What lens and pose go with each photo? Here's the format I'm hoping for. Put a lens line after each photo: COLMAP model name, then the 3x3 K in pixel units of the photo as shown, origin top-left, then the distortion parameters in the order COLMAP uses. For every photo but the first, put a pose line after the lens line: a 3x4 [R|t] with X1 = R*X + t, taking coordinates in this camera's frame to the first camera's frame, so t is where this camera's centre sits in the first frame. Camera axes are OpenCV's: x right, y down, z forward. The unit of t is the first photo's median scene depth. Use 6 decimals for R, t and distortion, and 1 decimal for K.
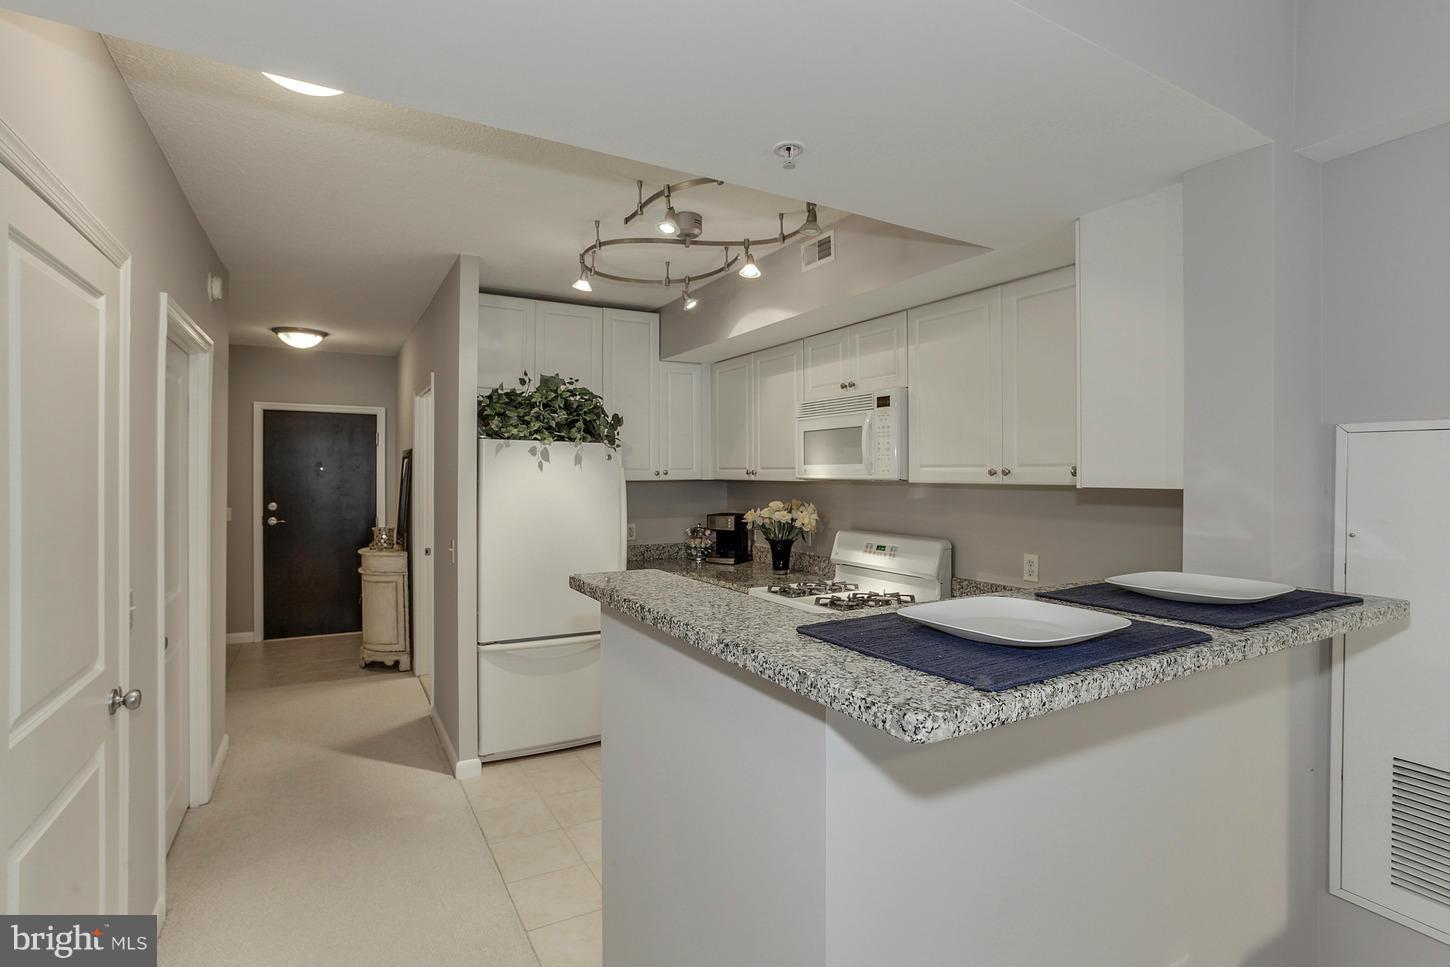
lens RADIAL K [[709.9, 0, 727.5], [0, 709.9, 474.3], [0, 0, 1]] dist [-0.058160, 0.036771]
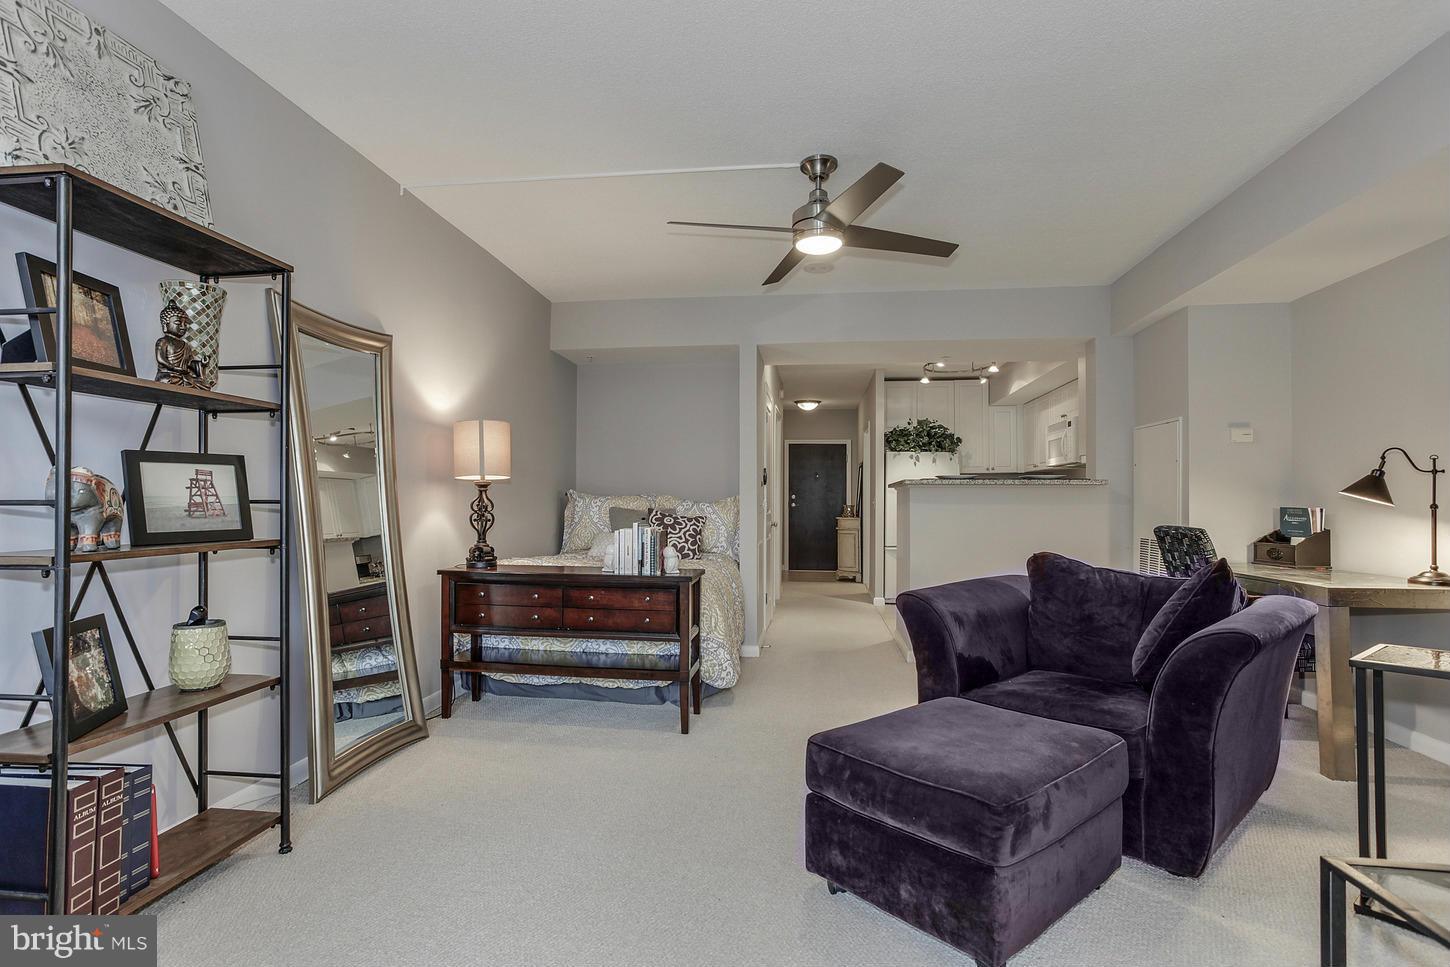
lens RADIAL K [[709.9, 0, 727.5], [0, 709.9, 474.3], [0, 0, 1]] dist [-0.058160, 0.036771]
pose [[0.801157, -0.020319, -0.598110, 0.505353], [-0.005093, 0.999156, -0.040765, 0.100439], [0.598433, 0.035705, 0.800377, -0.932277]]
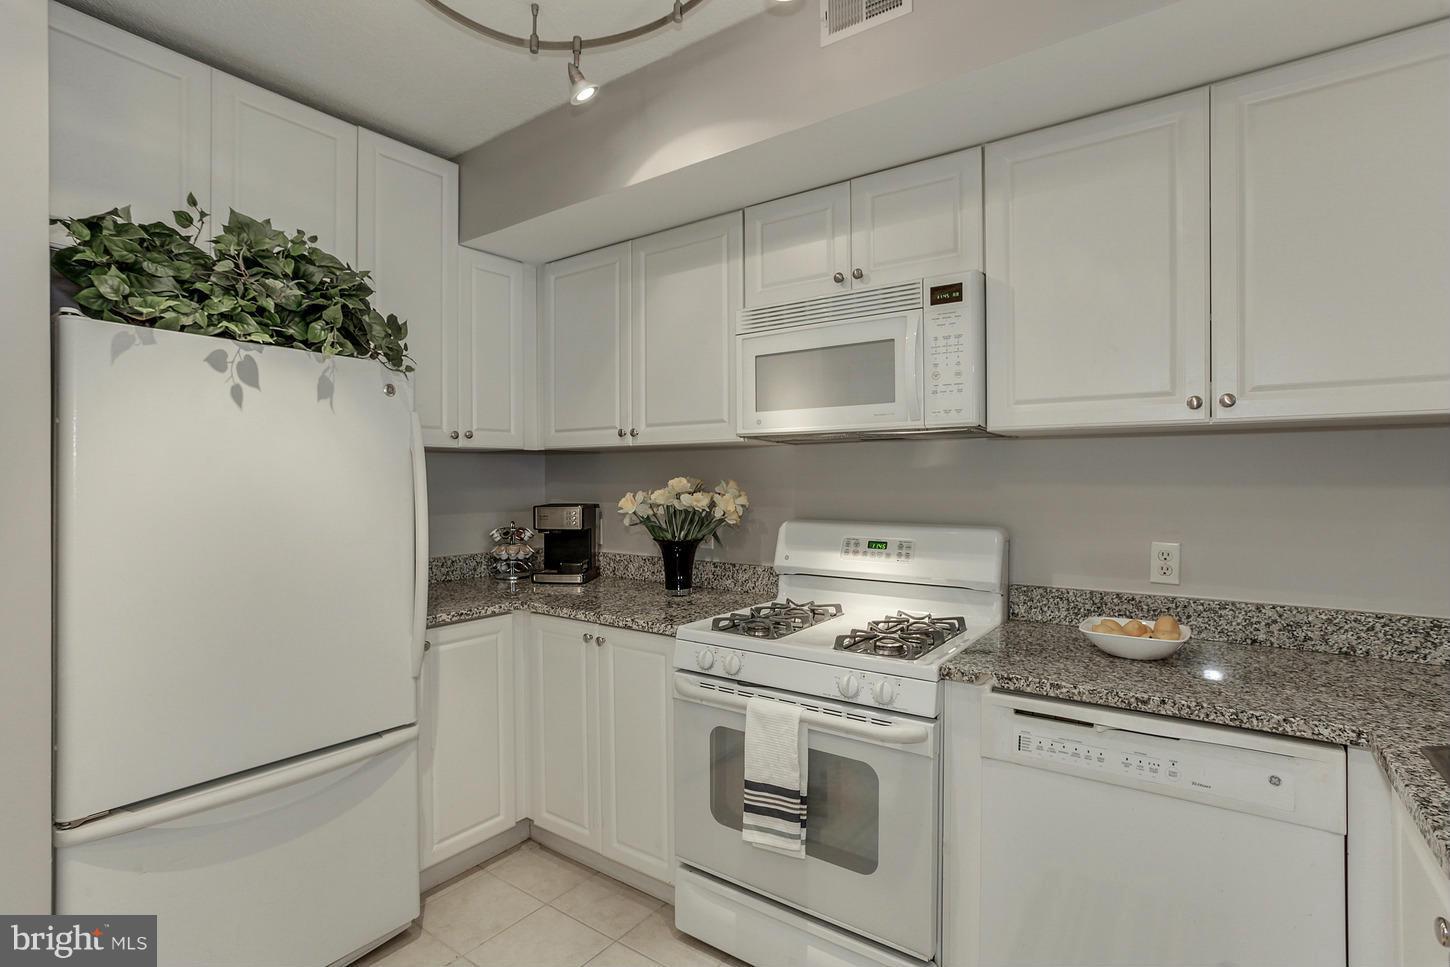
lens RADIAL K [[709.9, 0, 727.5], [0, 709.9, 474.3], [0, 0, 1]] dist [-0.058160, 0.036771]
pose [[0.913015, -0.003238, 0.407912, -0.151463], [0.005366, 0.999977, -0.004072, 0.039805], [-0.407890, 0.005906, 0.913012, 0.442955]]
